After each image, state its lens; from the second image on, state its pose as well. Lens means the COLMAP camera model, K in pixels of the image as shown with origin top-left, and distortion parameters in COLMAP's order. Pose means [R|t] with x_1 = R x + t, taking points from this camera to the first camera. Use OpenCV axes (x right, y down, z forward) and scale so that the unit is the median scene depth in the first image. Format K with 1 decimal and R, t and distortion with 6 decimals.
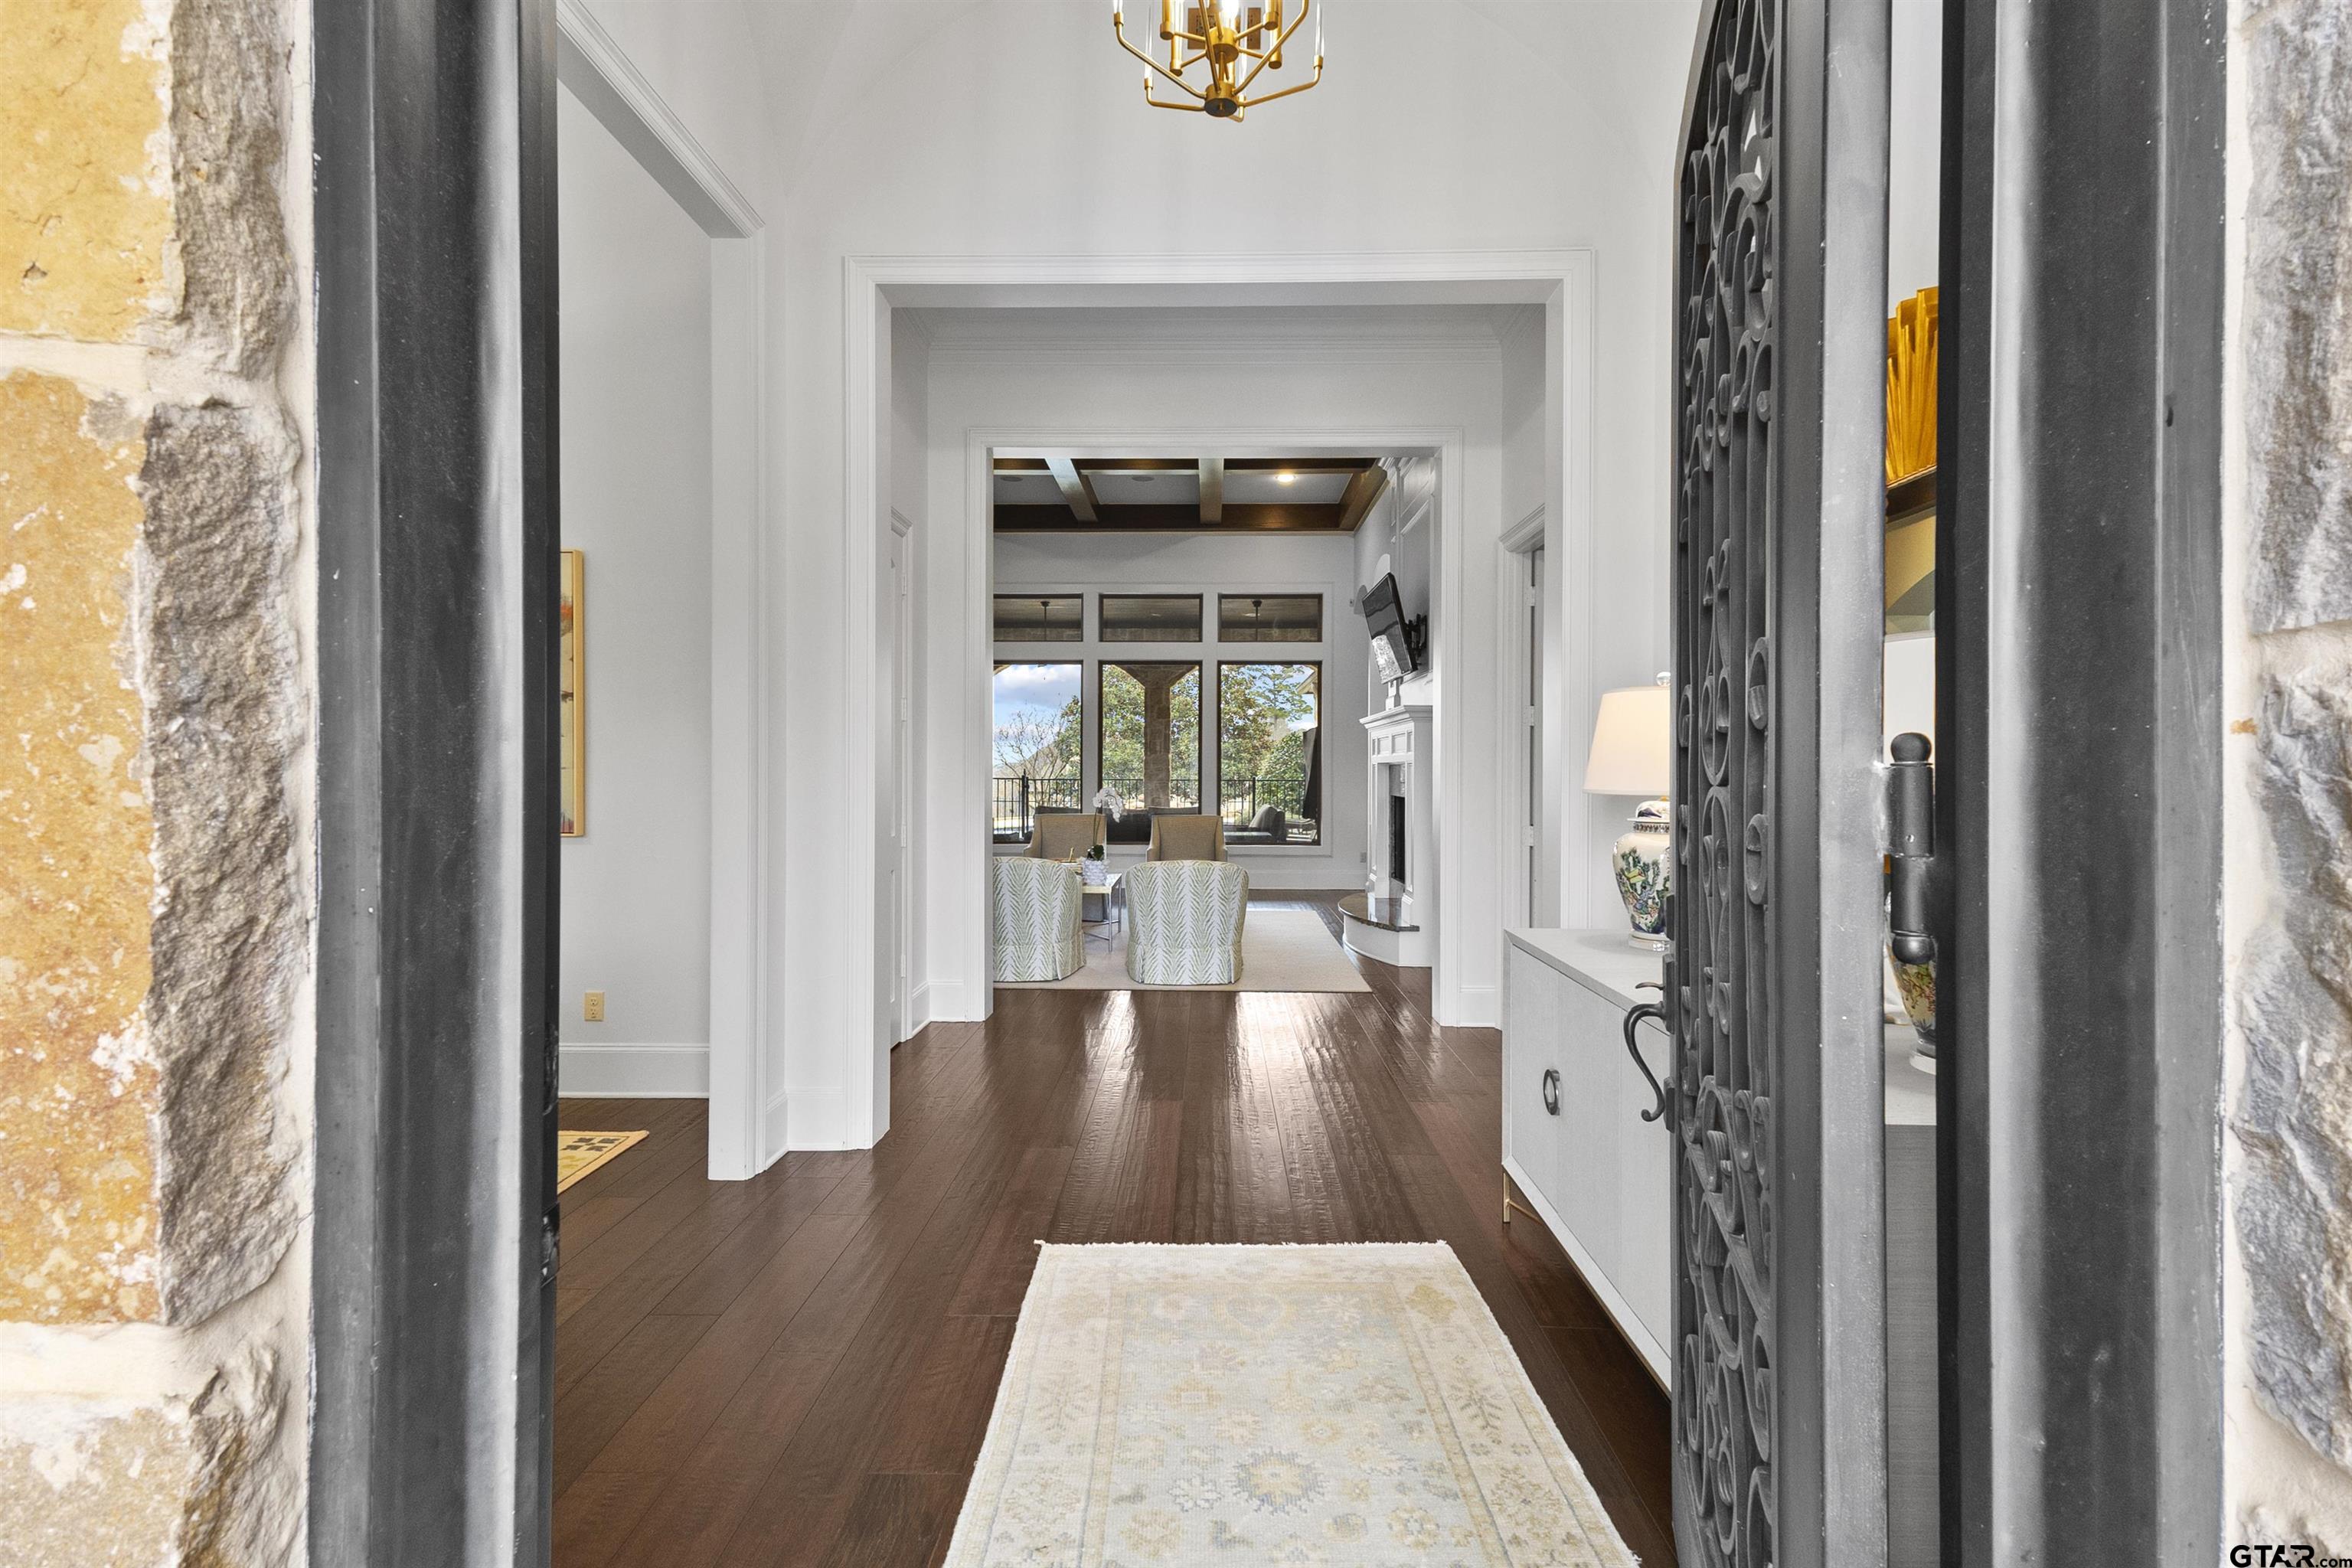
lens RADIAL K [[1095.4, 0, 1172.8], [0, 1095.4, 780.0], [0, 0, 1]] dist [0.014796, -0.000383]
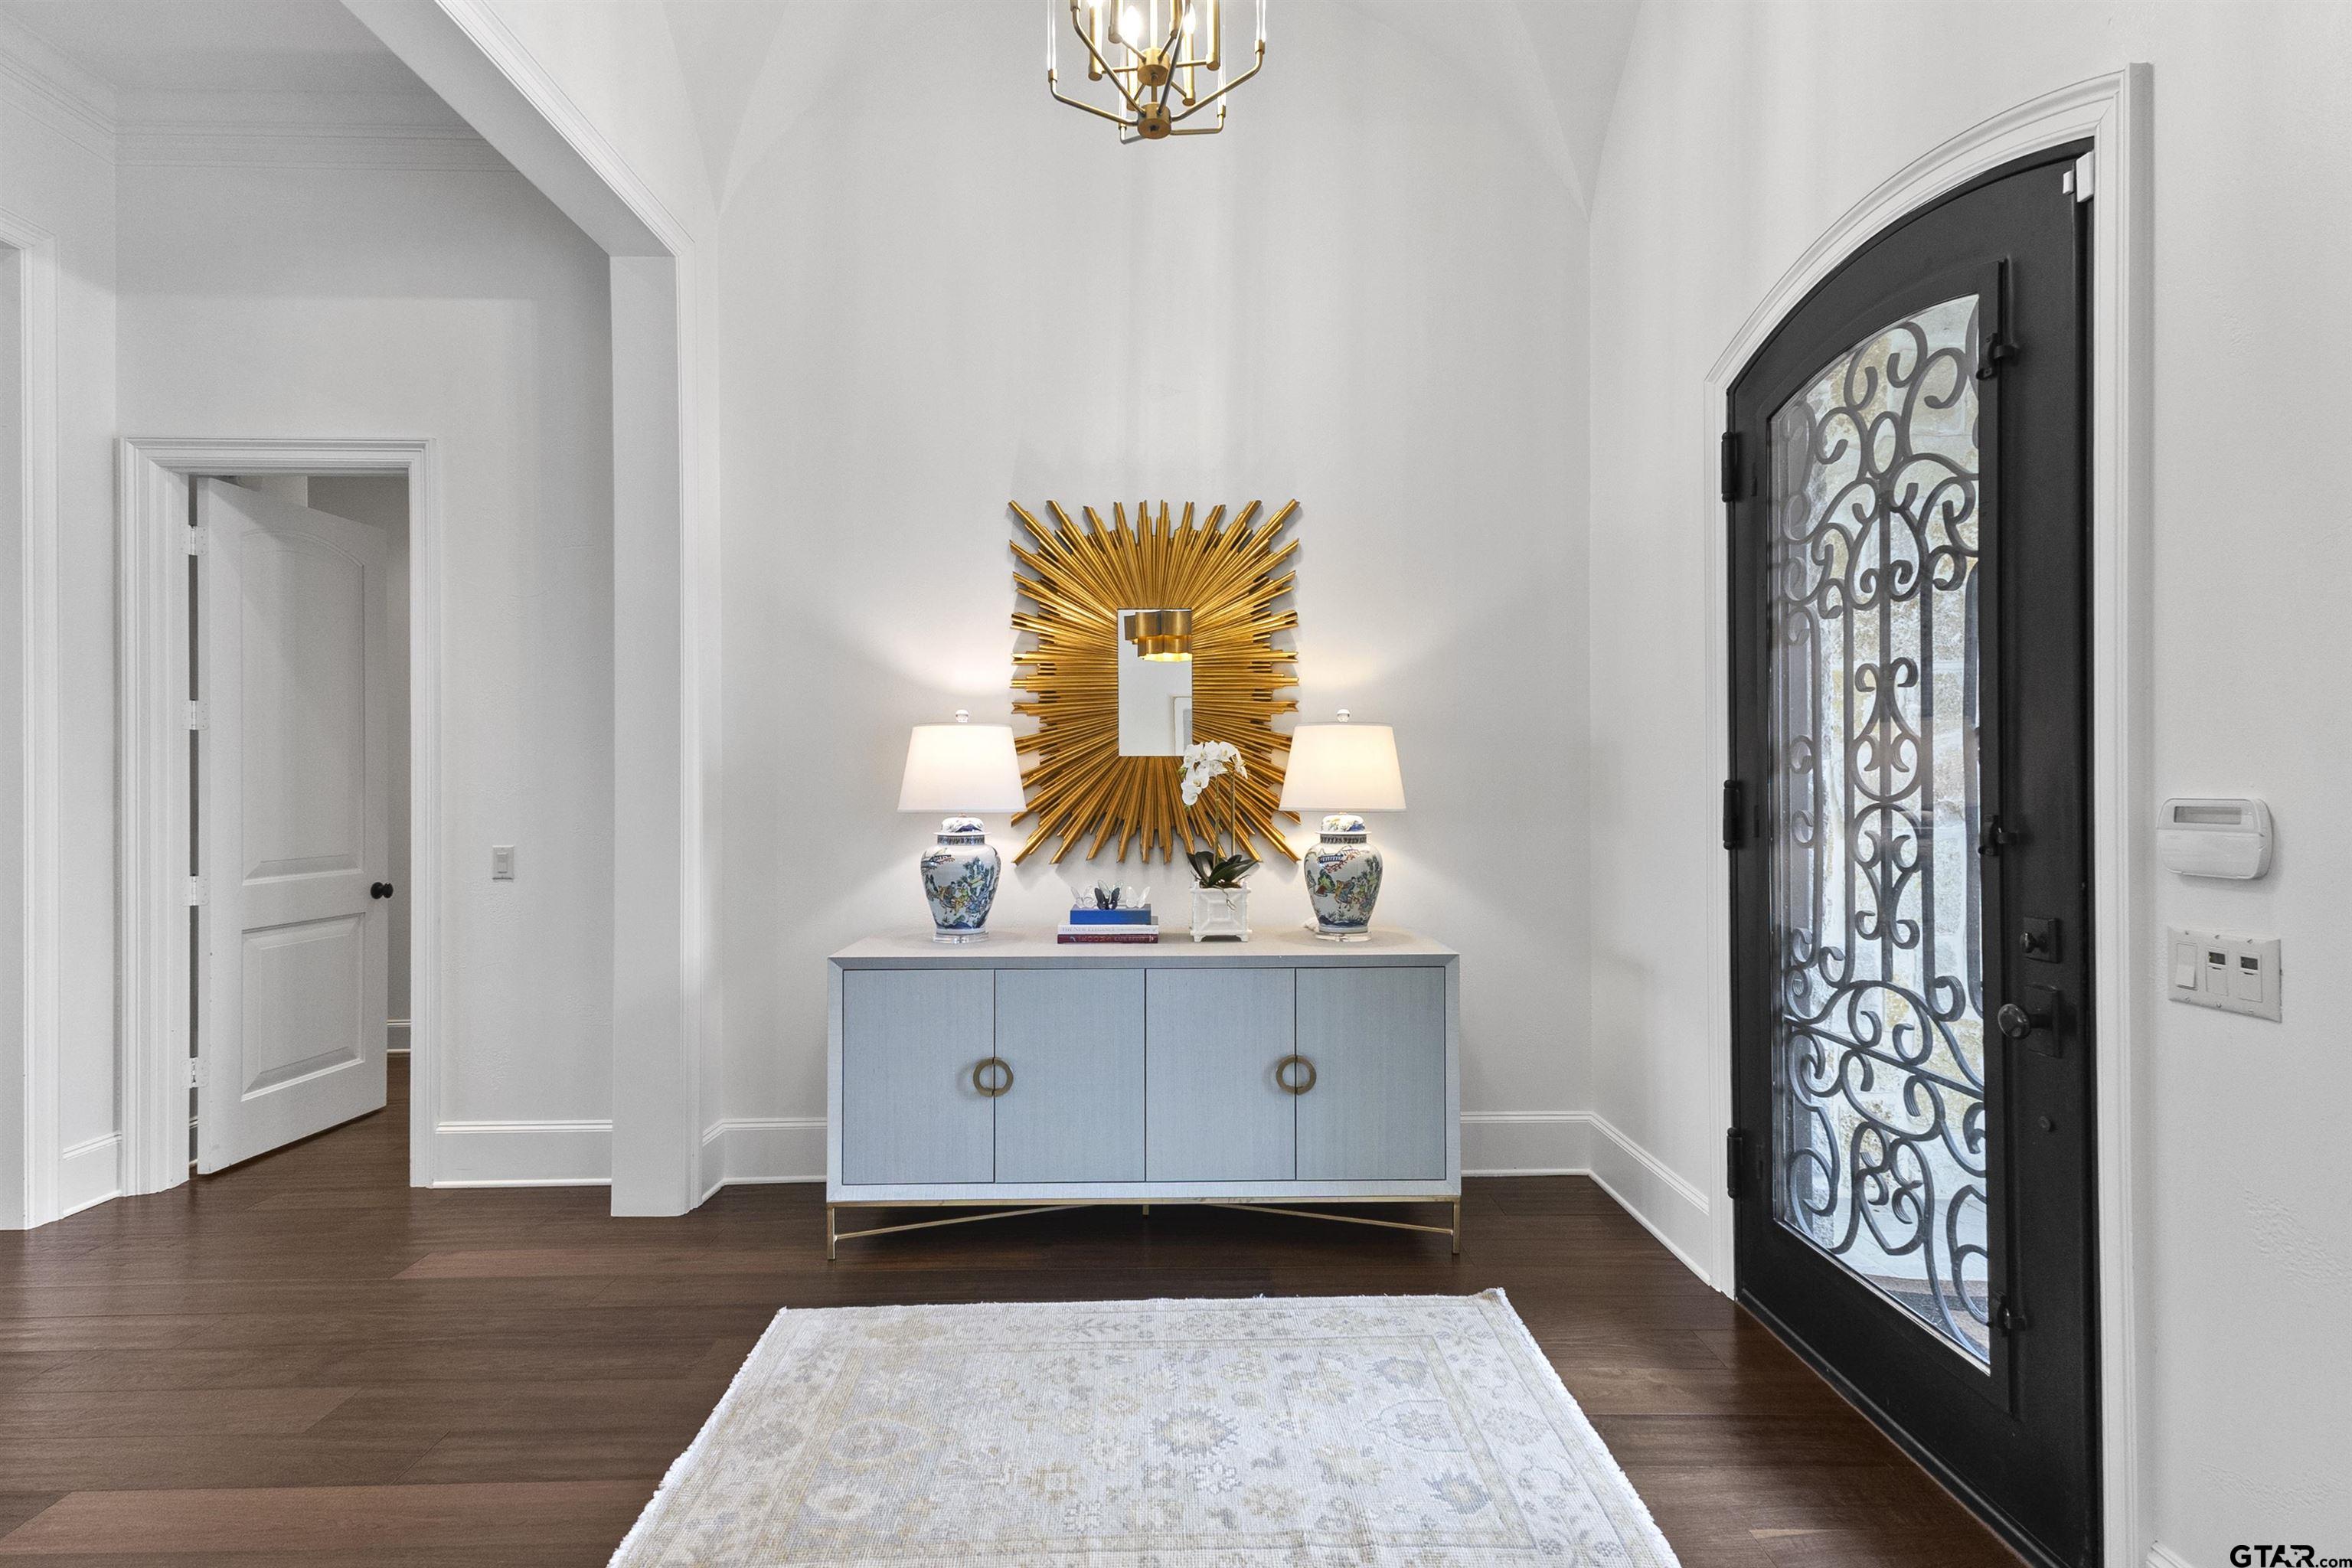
lens RADIAL K [[1095.4, 0, 1172.8], [0, 1095.4, 780.0], [0, 0, 1]] dist [0.014796, -0.000383]
pose [[-0.027931, 0.001303, 0.999609, -0.283365], [0.011430, 0.999934, -0.000984, -0.007503], [-0.999544, 0.011398, -0.027945, 0.288346]]
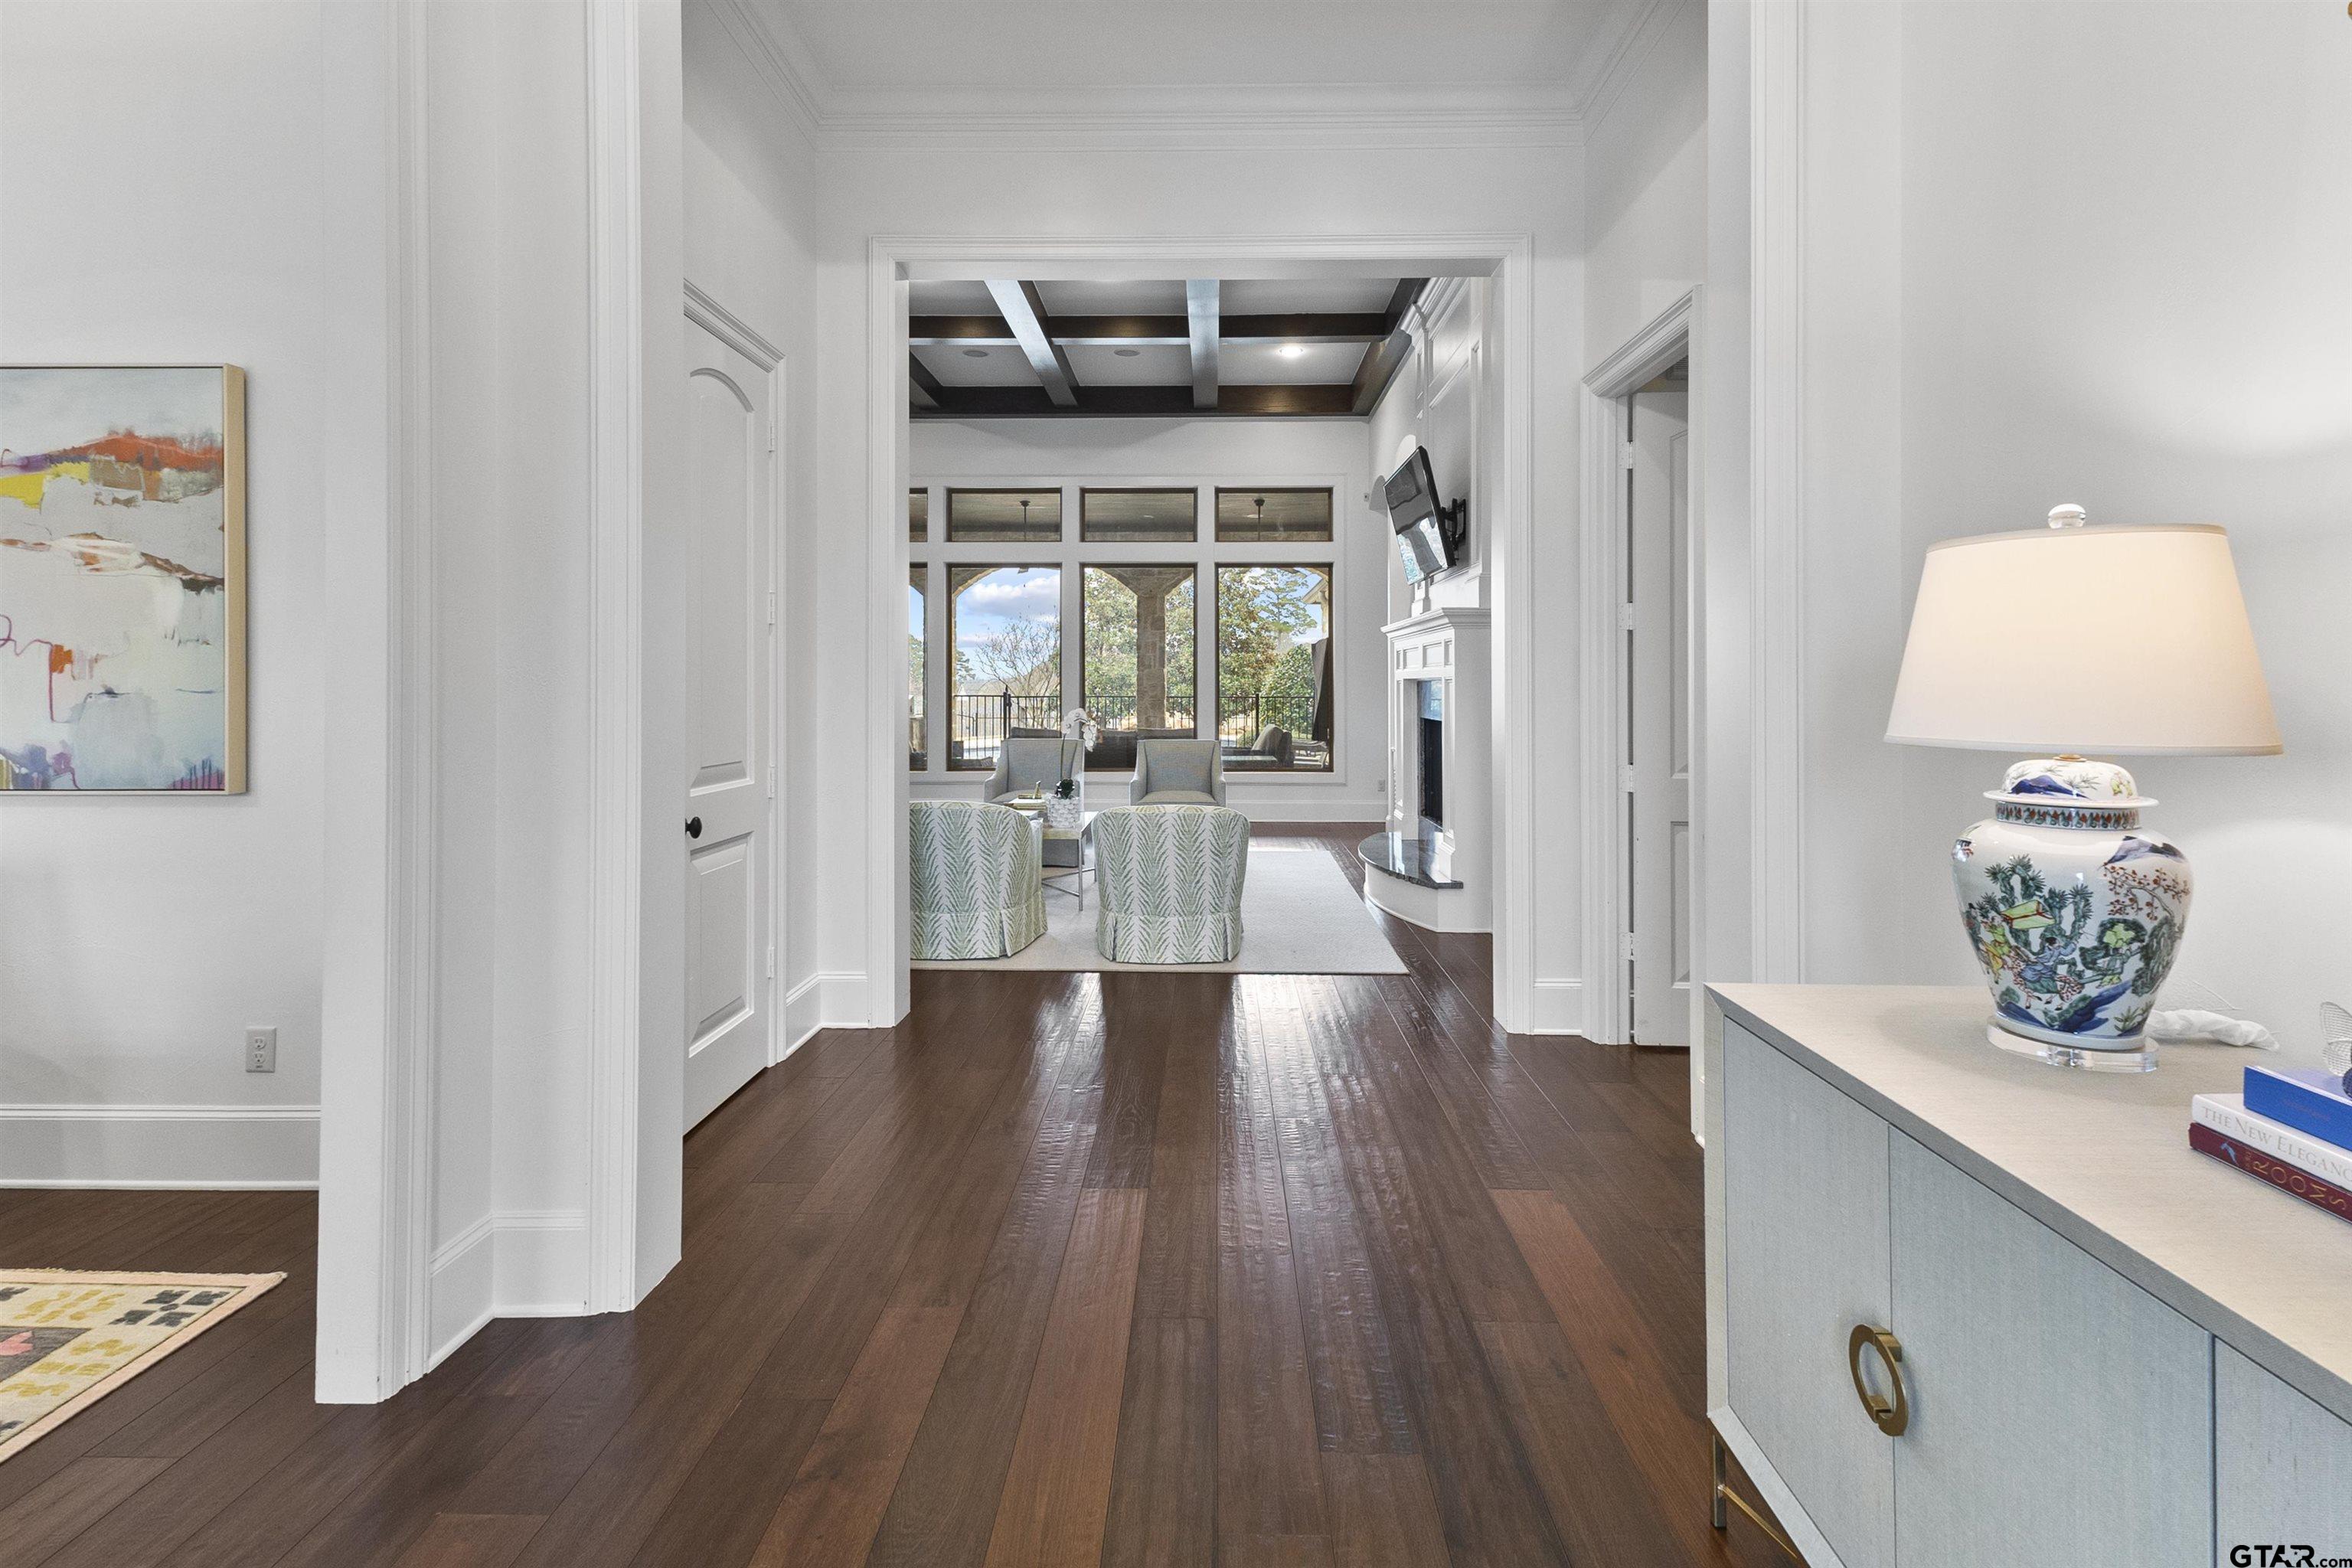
lens RADIAL K [[1086.3, 0, 1131.8], [0, 1086.3, 680.0], [0, 0, 1]] dist [-0.002258, -0.000086]
pose [[0.999127, -0.002904, -0.041680, 0.014507], [0.002351, 0.999909, -0.013308, -0.004433], [0.041715, 0.013198, 0.999042, 0.175720]]
